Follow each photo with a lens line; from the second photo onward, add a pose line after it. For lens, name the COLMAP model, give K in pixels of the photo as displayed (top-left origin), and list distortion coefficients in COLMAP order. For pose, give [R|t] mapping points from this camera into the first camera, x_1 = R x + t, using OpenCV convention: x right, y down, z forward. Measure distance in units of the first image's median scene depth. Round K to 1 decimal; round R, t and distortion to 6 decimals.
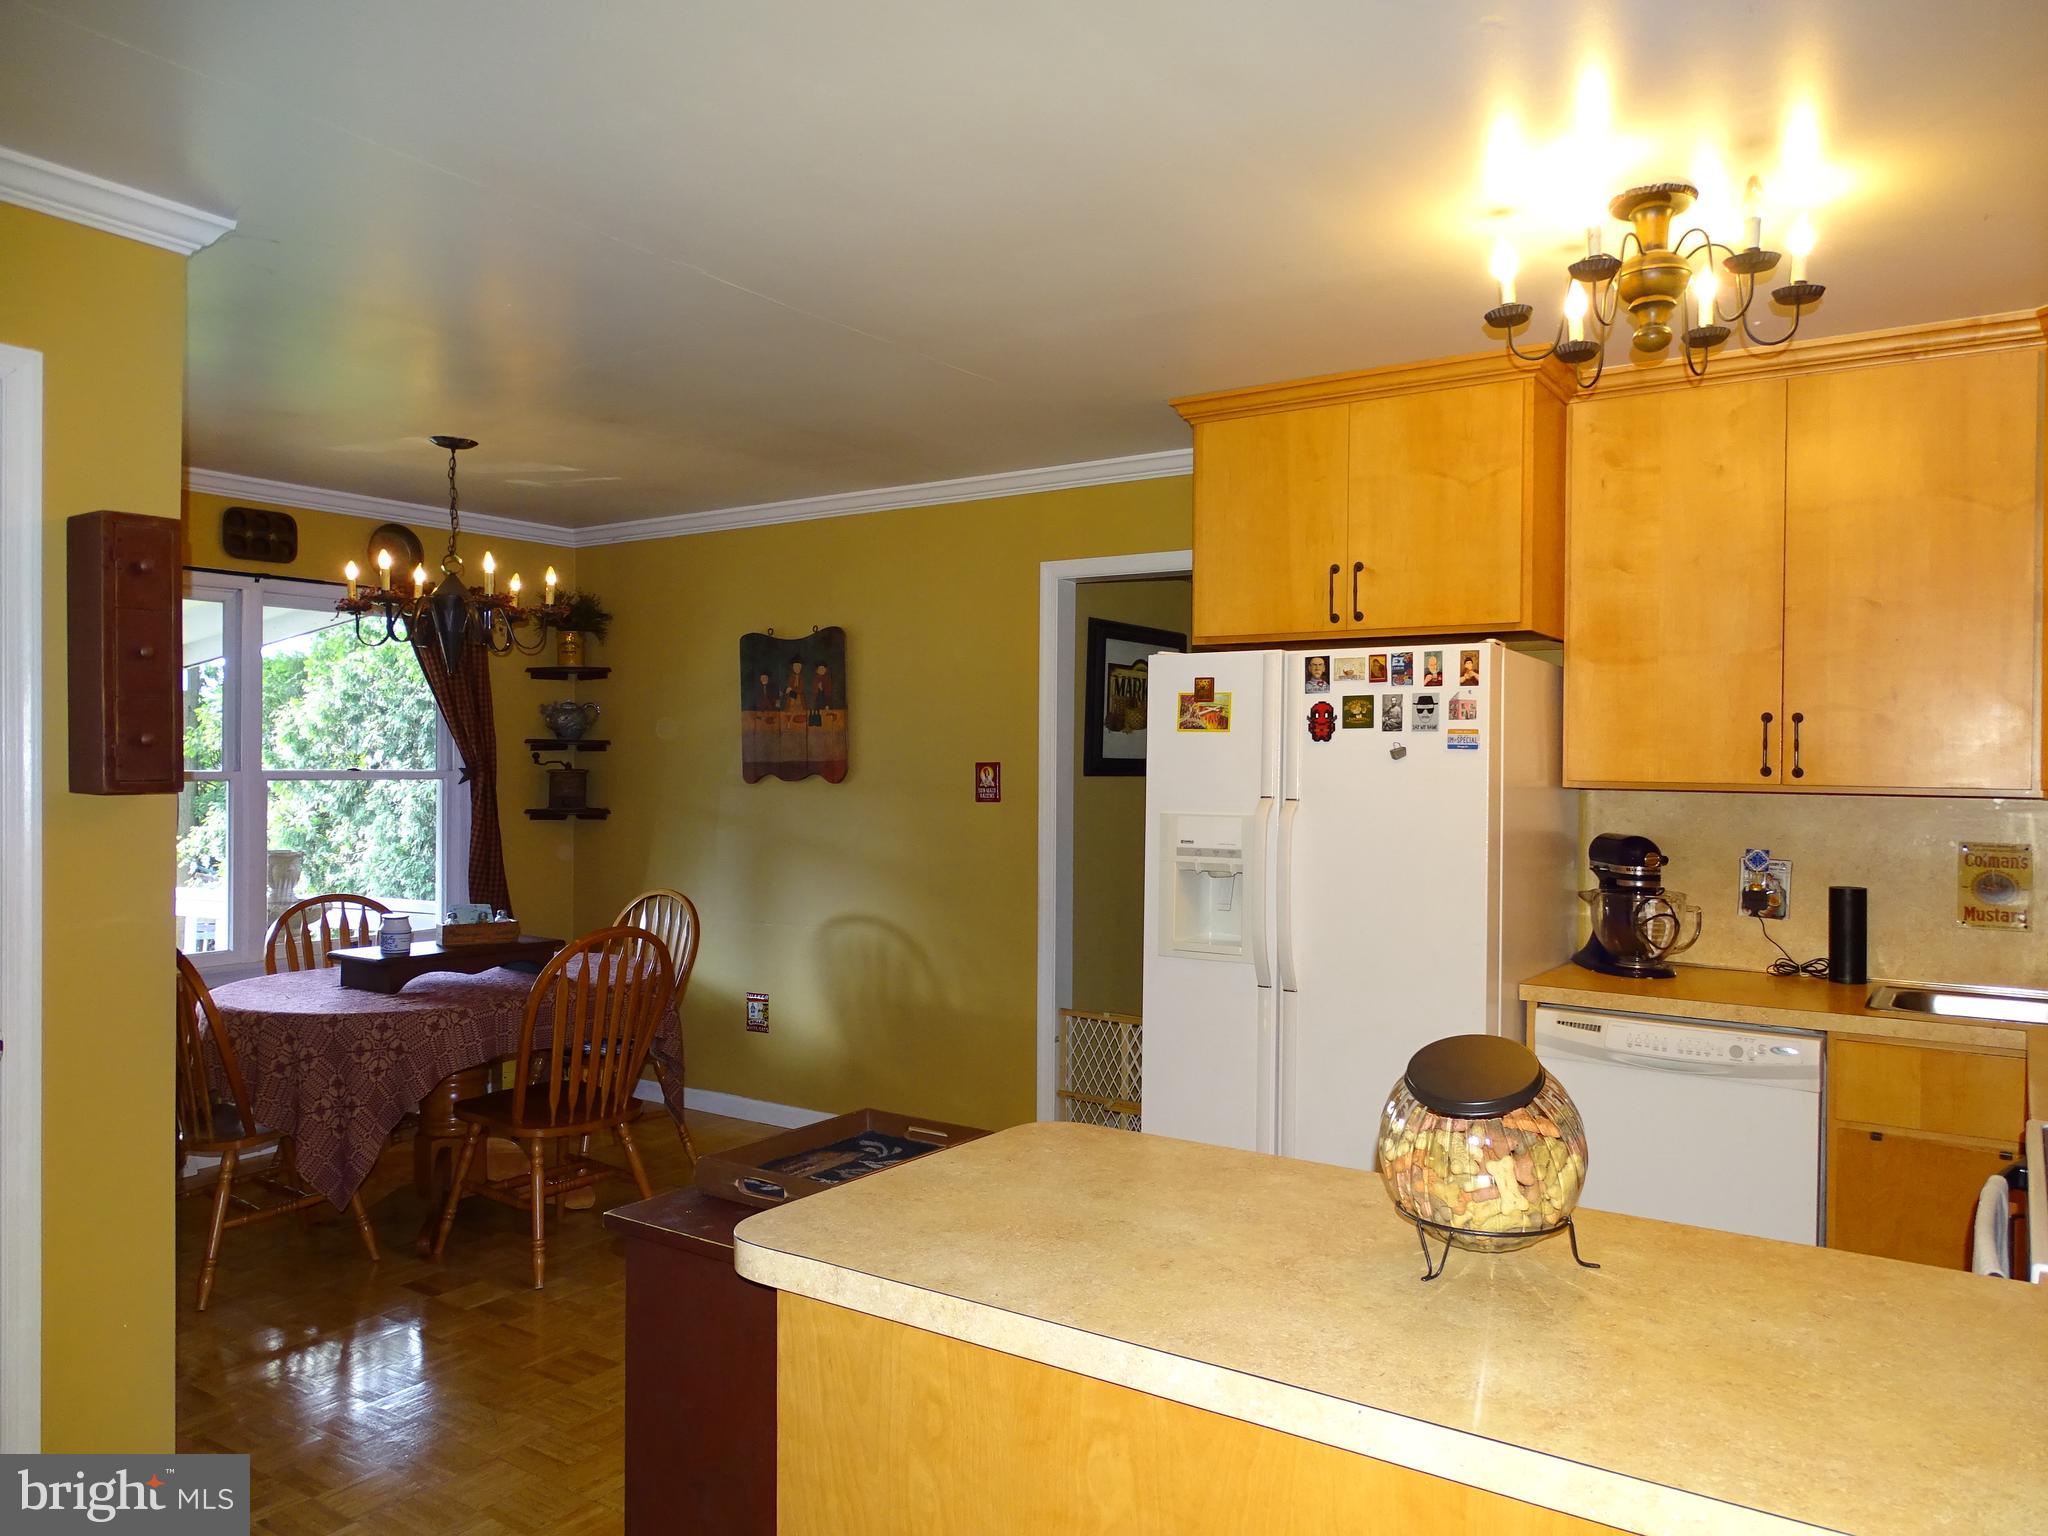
lens RADIAL K [[1460.3, 0, 1018.0], [0, 1460.3, 762.7], [0, 0, 1]] dist [-0.001008, 0.004921]
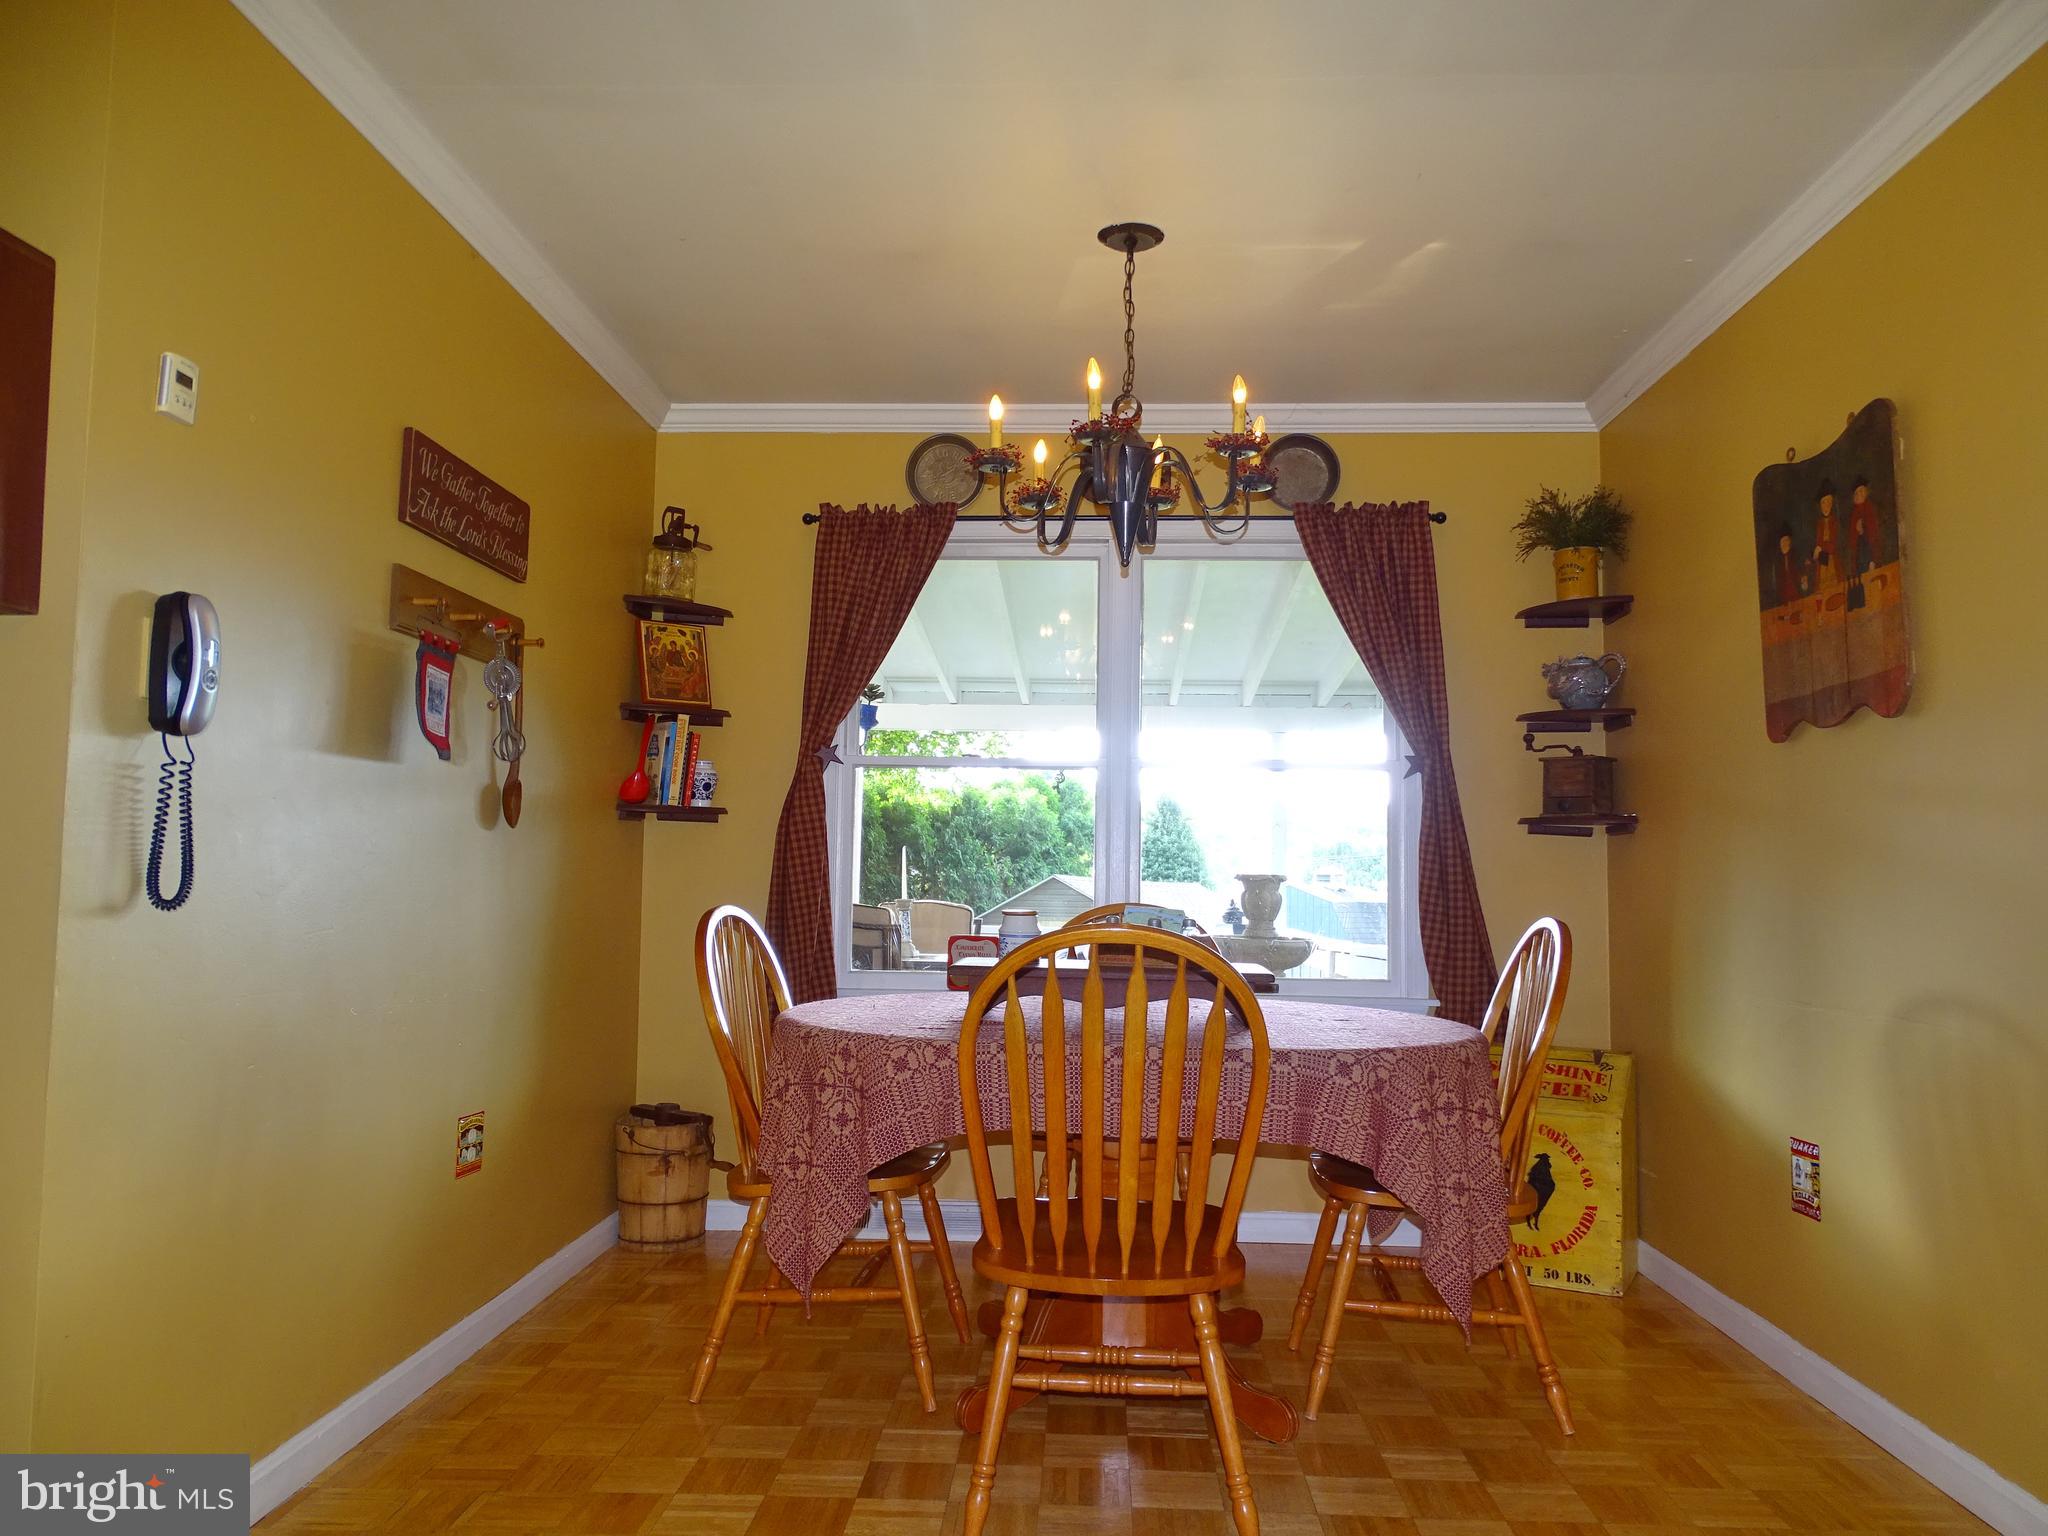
lens RADIAL K [[1460.3, 0, 1018.0], [0, 1460.3, 762.7], [0, 0, 1]] dist [-0.001008, 0.004921]
pose [[0.523768, -0.063225, -0.849511, 0.127748], [-0.010313, 0.996698, -0.080538, 0.068285], [0.851798, 0.050944, 0.521387, 0.481680]]
